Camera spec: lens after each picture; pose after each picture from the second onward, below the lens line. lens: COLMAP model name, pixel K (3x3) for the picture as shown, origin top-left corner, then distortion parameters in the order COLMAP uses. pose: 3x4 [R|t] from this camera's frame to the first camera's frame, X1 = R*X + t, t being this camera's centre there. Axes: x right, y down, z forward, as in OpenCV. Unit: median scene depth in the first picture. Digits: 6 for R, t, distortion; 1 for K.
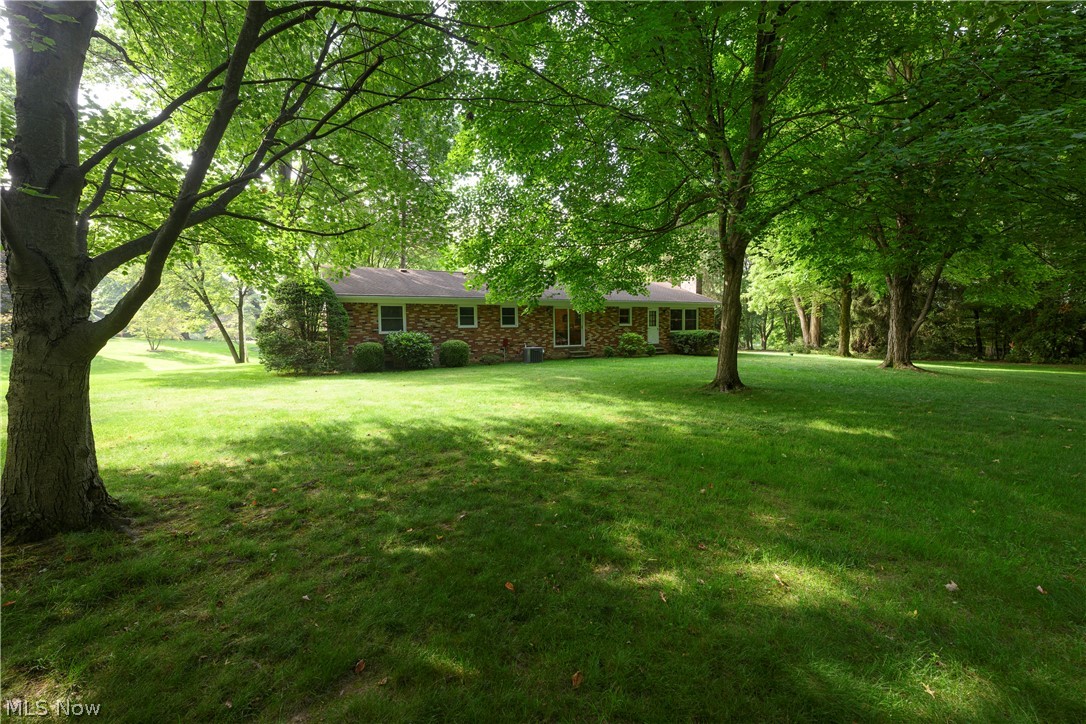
lens RADIAL K [[427.3, 0, 539.7], [0, 427.3, 359.4], [0, 0, 1]] dist [0.000443, 0.000348]
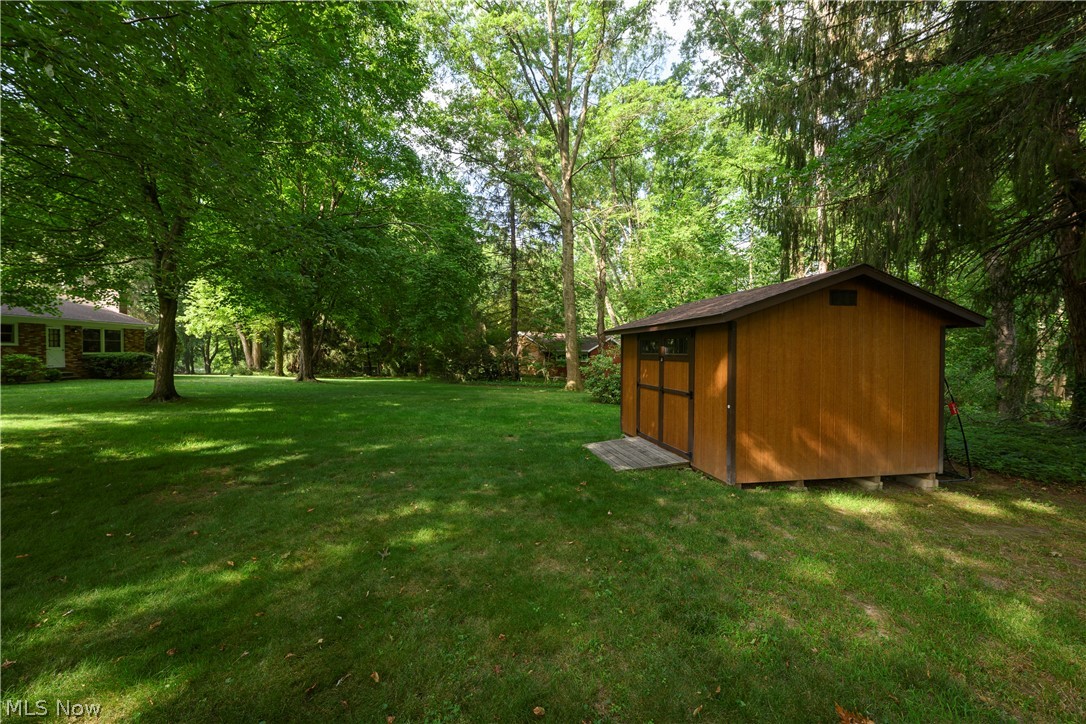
lens RADIAL K [[427.3, 0, 539.7], [0, 427.3, 359.4], [0, 0, 1]] dist [0.000443, 0.000348]
pose [[0.417386, 0.003025, 0.908724, -0.107346], [0.047701, 0.998543, -0.025233, 0.015093], [-0.907477, 0.053879, 0.416633, -0.233679]]
